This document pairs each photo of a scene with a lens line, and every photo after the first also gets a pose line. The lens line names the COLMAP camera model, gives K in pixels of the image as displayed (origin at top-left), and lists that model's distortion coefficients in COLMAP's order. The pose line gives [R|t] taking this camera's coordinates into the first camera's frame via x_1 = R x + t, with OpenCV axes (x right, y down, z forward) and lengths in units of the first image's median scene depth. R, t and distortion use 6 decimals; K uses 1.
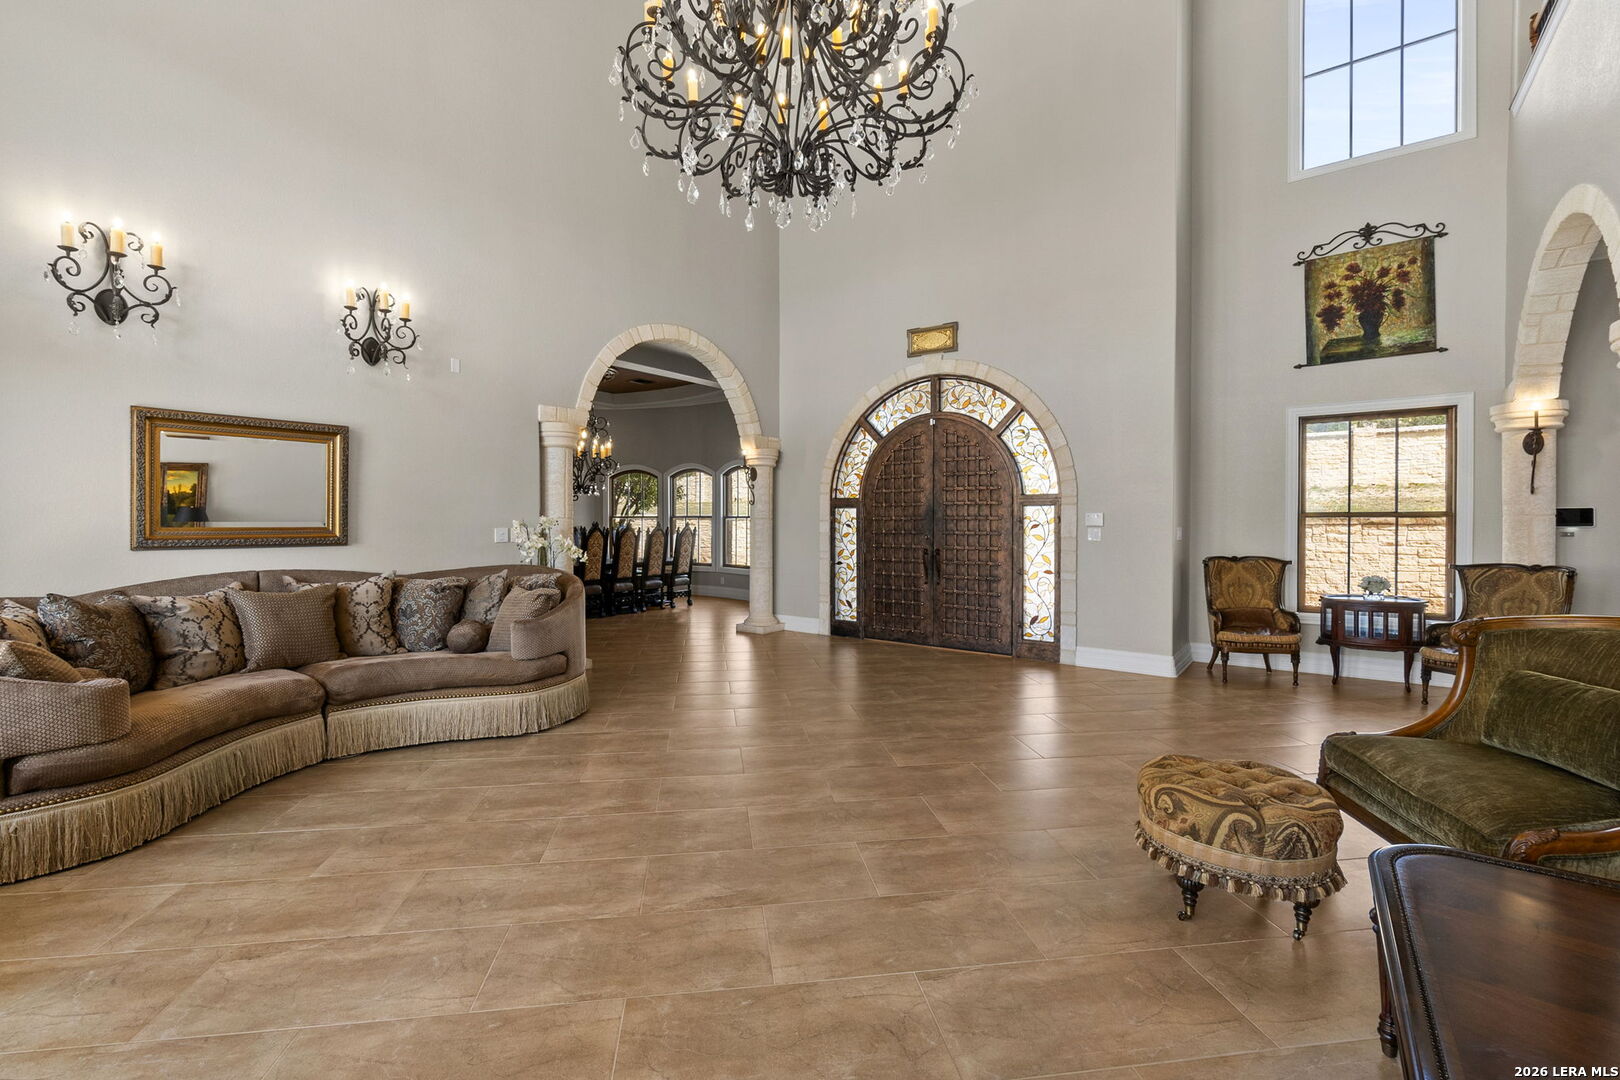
lens RADIAL K [[705.9, 0, 821.8], [0, 705.9, 524.2], [0, 0, 1]] dist [-0.004831, 0.001136]
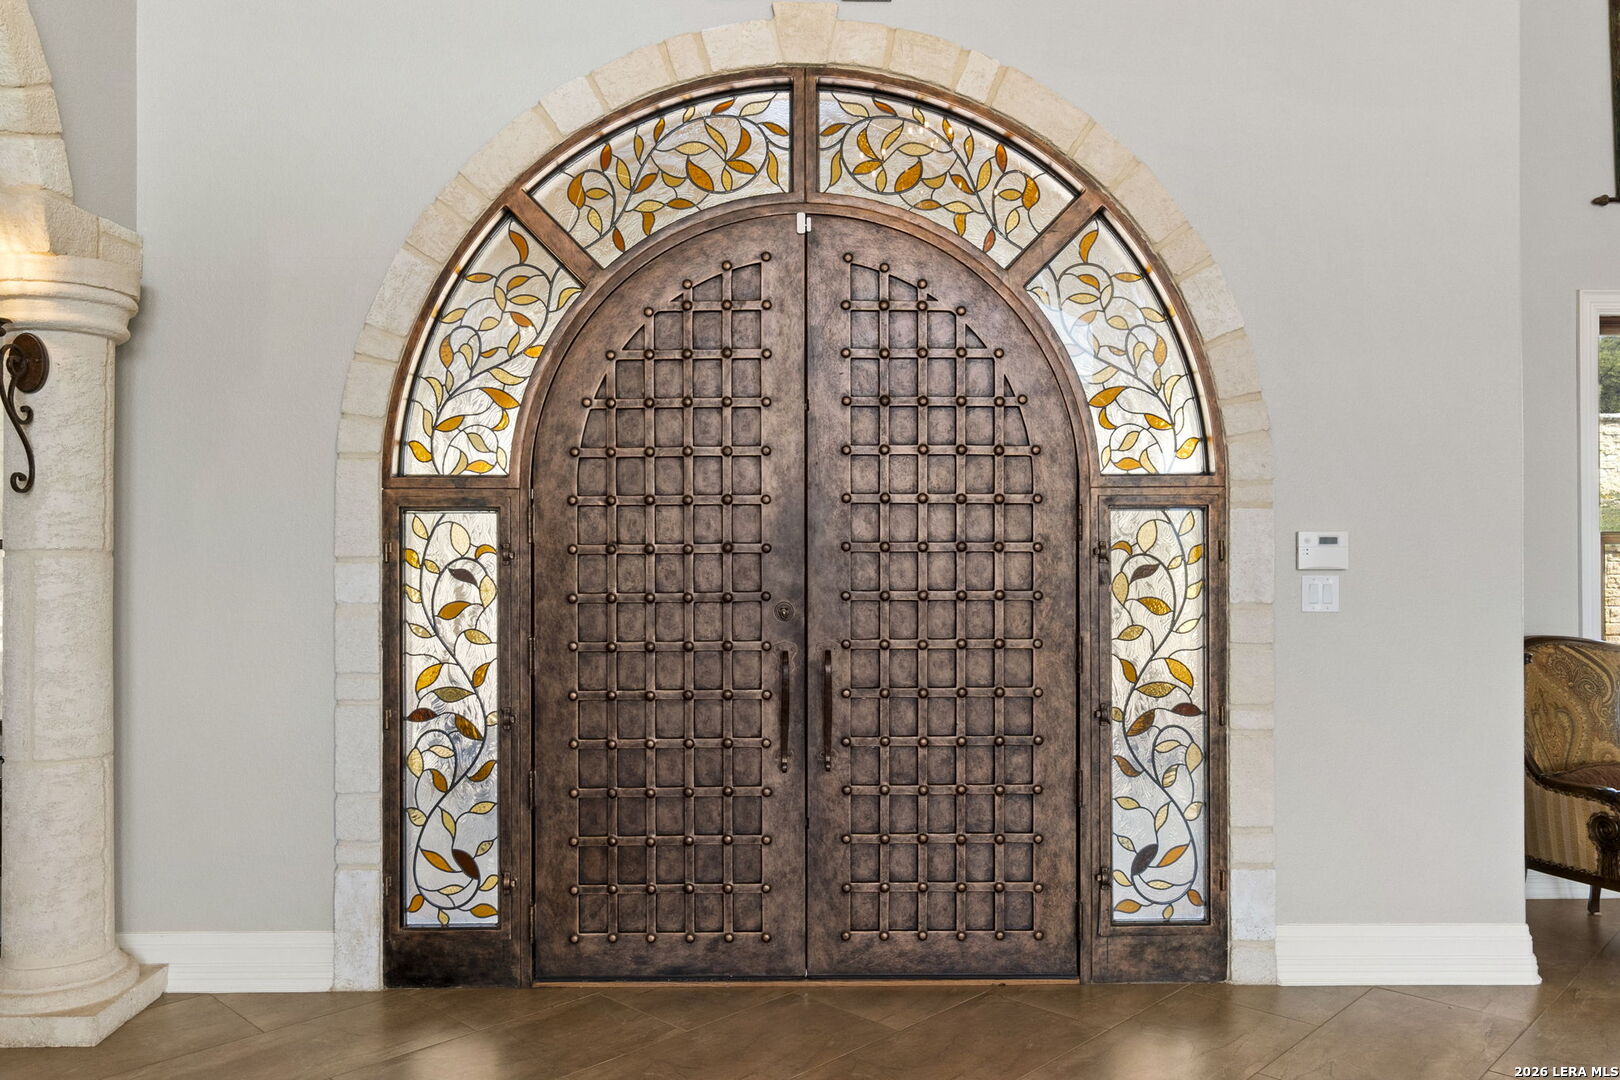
lens RADIAL K [[1223.1, 0, 851.6], [0, 1223.1, 541.5], [0, 0, 1]] dist [0.001152, 0.000697]
pose [[0.804254, -0.000234, 0.594286, -0.130742], [0.007883, 0.999916, -0.010274, -0.005643], [-0.594234, 0.012948, 0.804188, 0.566362]]
